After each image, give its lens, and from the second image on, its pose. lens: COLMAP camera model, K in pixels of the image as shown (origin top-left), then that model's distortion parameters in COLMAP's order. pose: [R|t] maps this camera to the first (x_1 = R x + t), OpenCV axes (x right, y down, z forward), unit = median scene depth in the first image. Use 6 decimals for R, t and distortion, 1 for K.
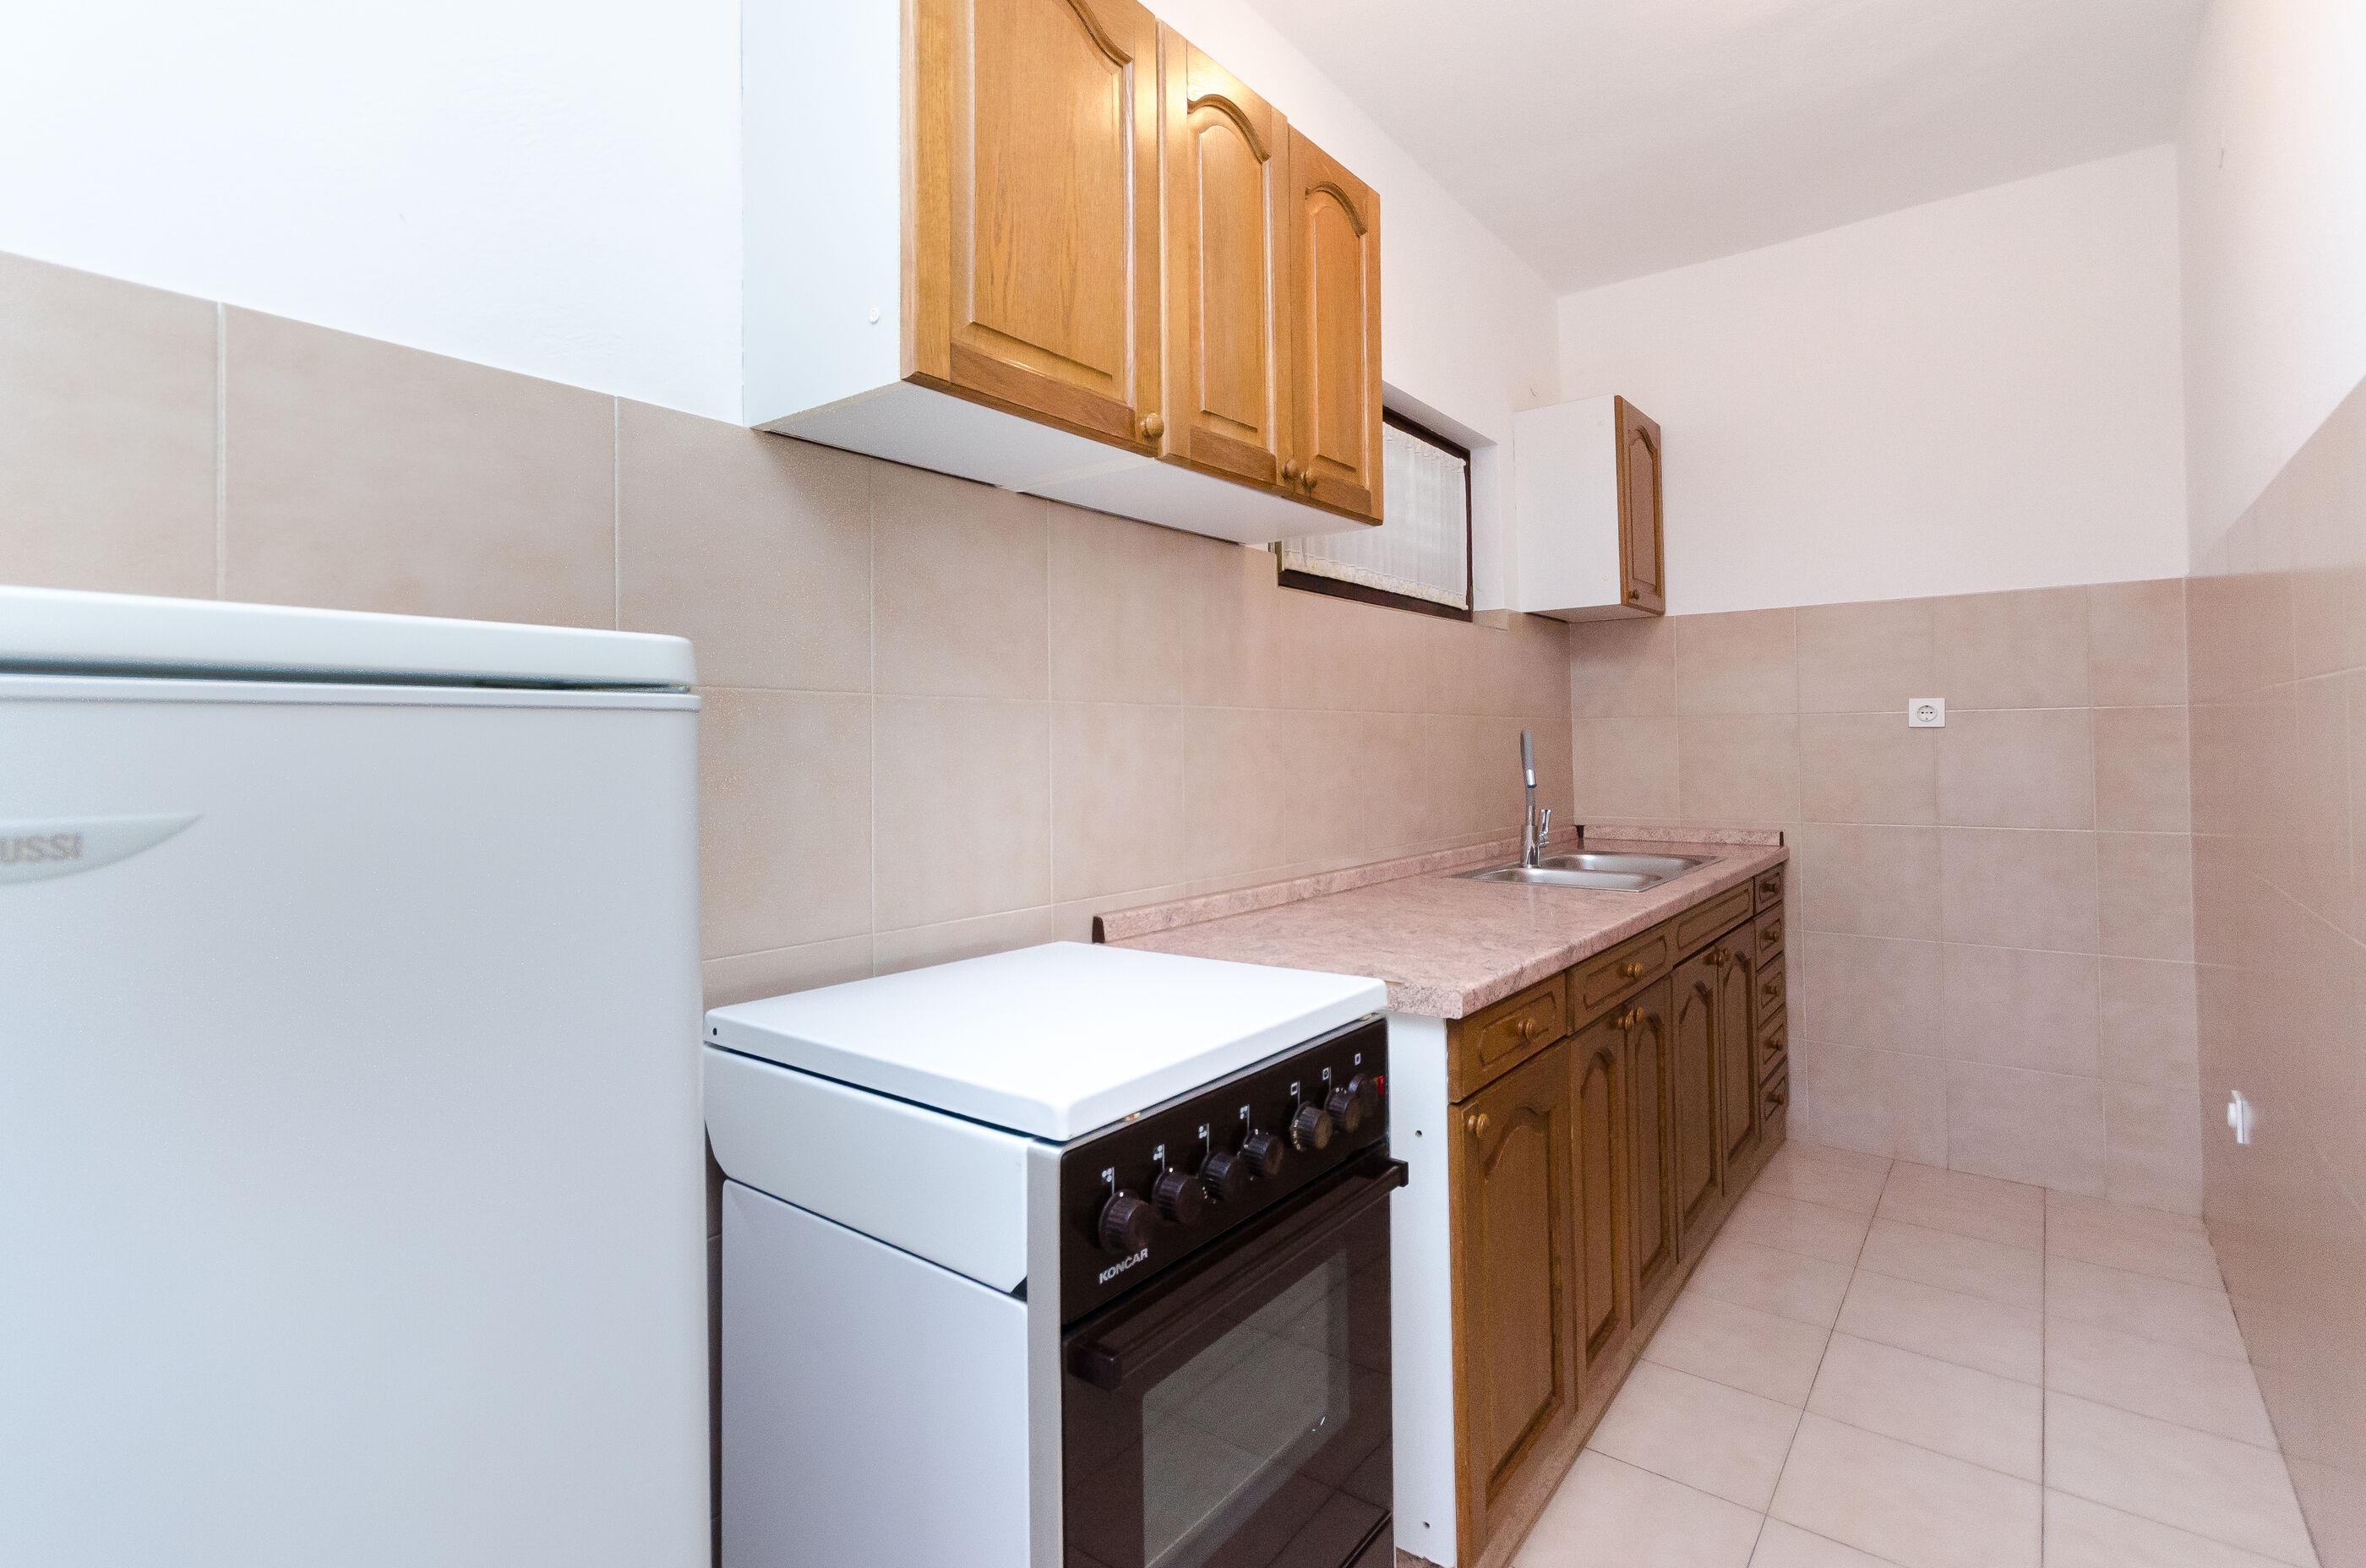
lens RADIAL K [[1102.0, 0, 1177.1], [0, 1102.0, 720.7], [0, 0, 1]] dist [-0.001271, -0.000182]
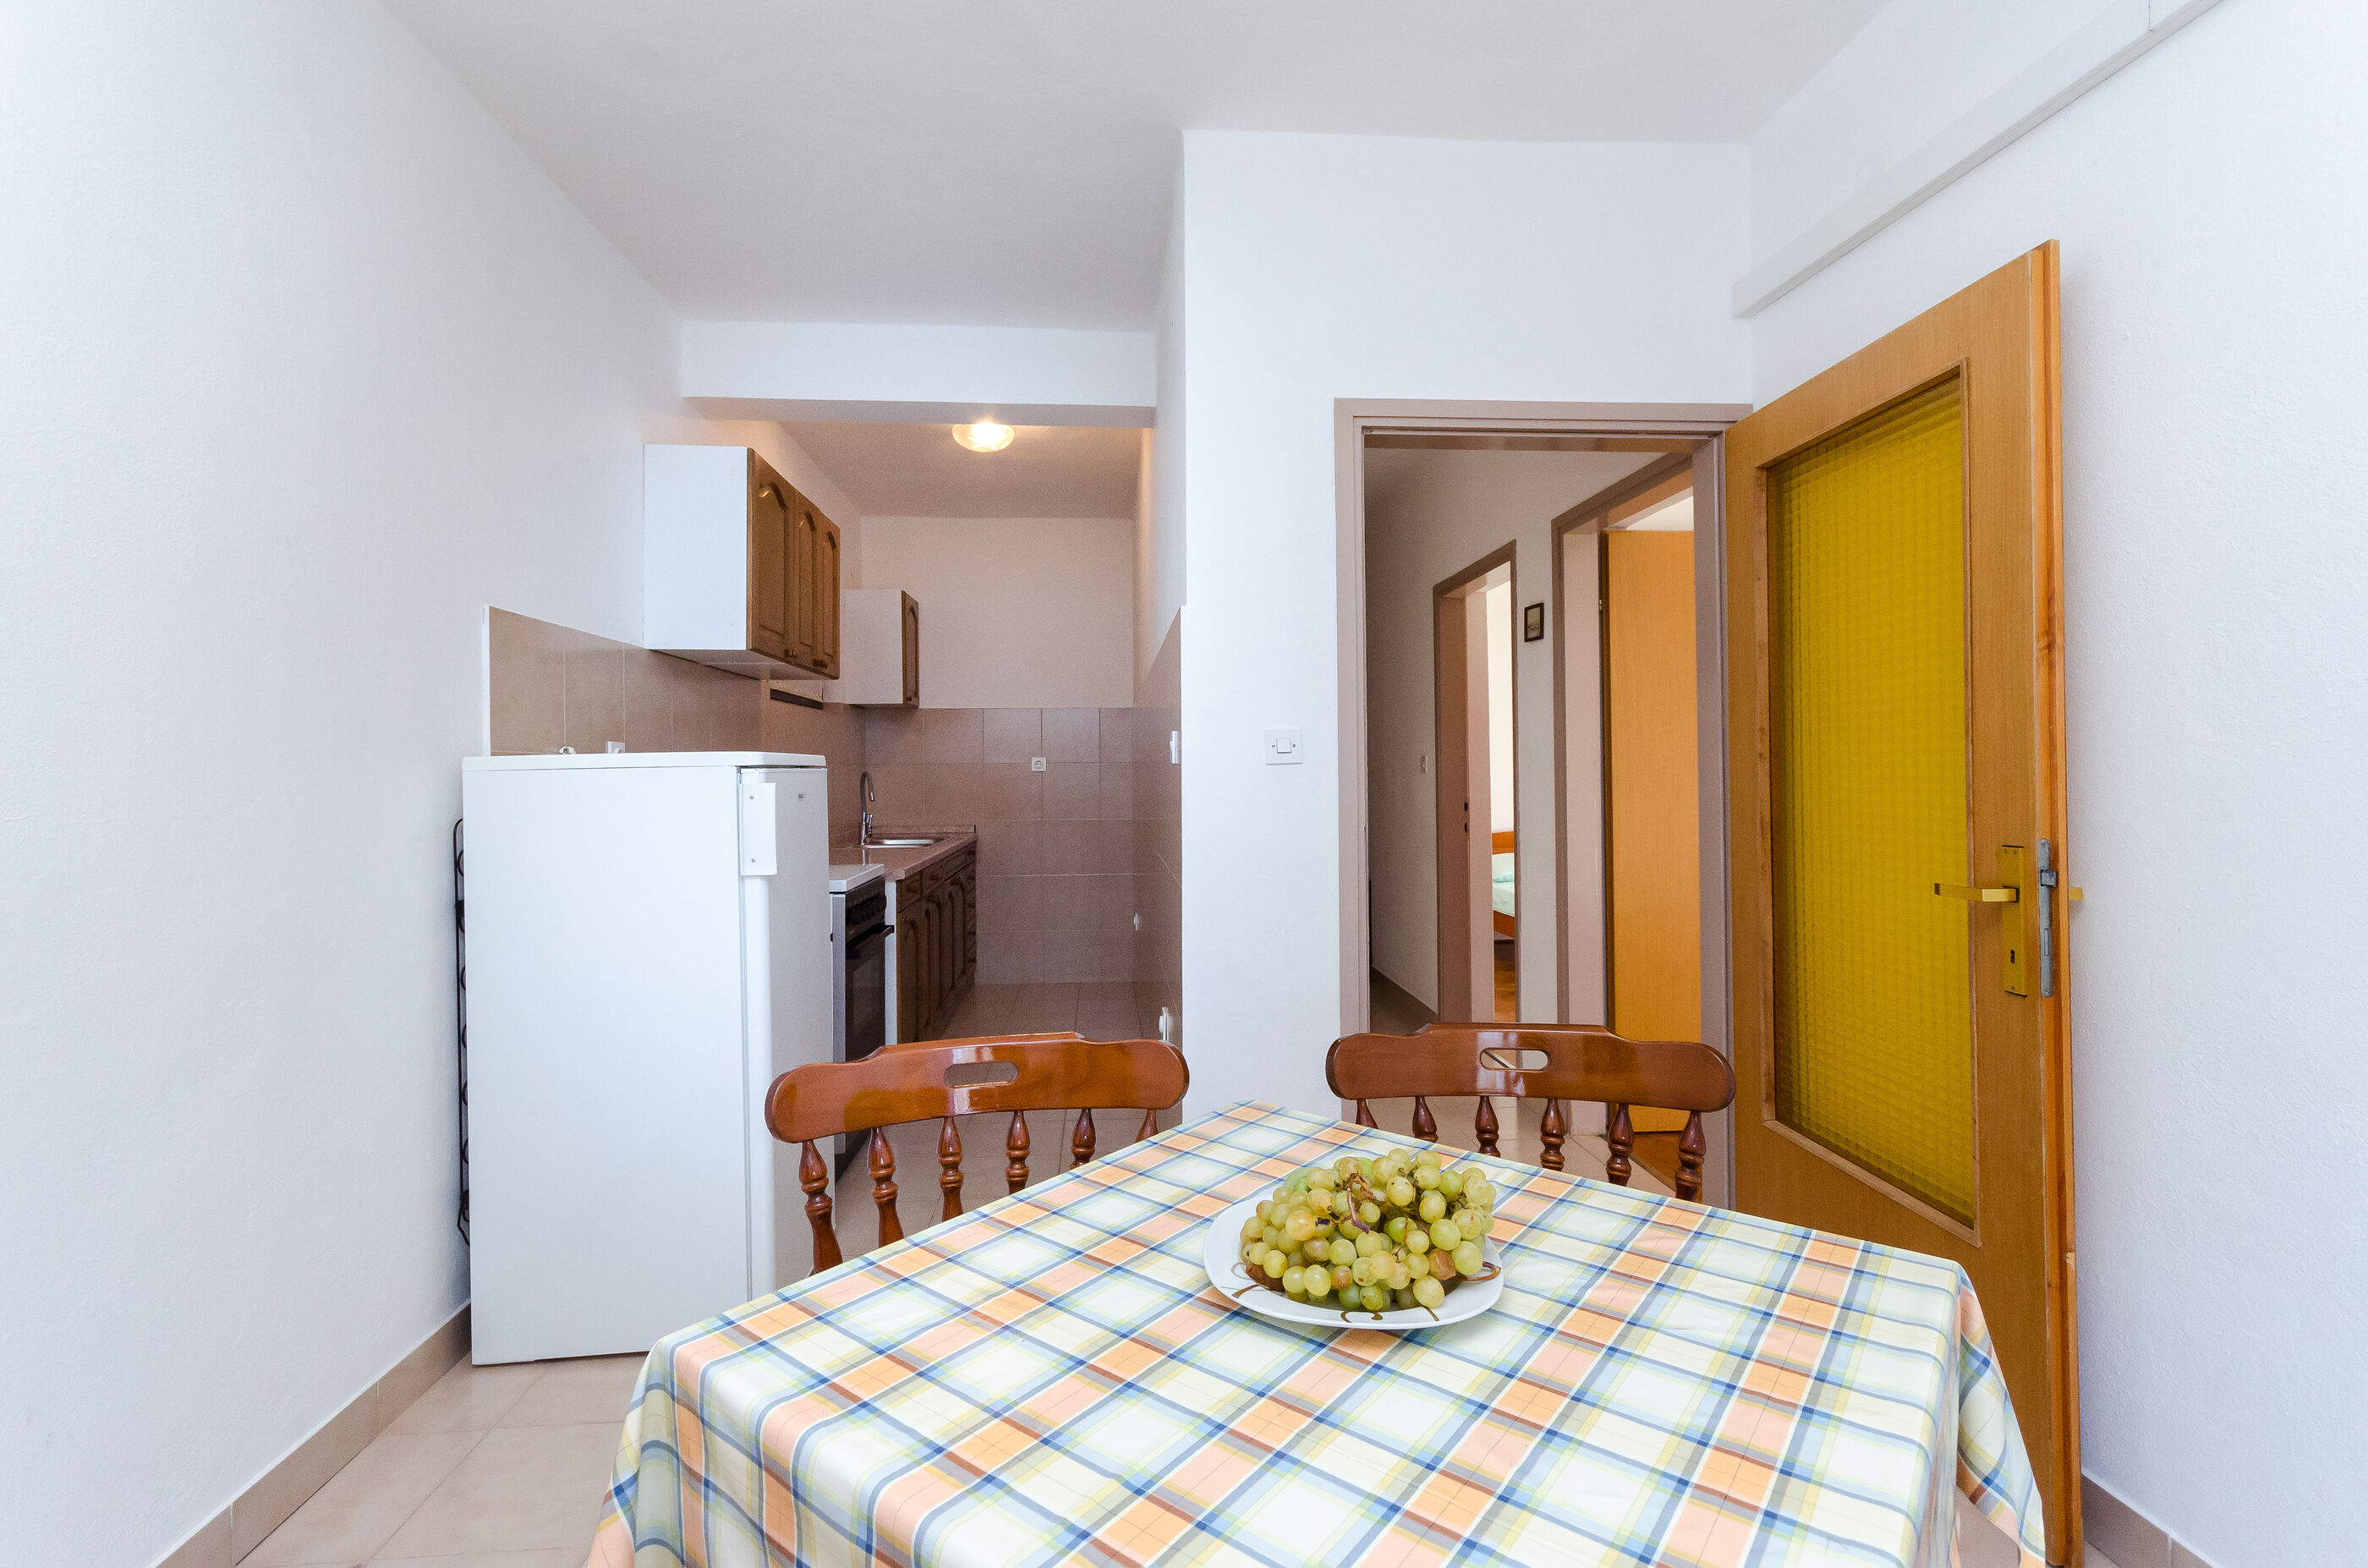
lens RADIAL K [[1065.3, 0, 1184.0], [0, 1065.3, 784.0], [0, 0, 1]] dist [-0.001167, -0.000169]
pose [[0.736303, 0.002174, 0.676648, -0.490791], [-0.019862, 0.999633, 0.018402, -0.014203], [-0.676360, -0.026989, 0.736076, -0.683833]]
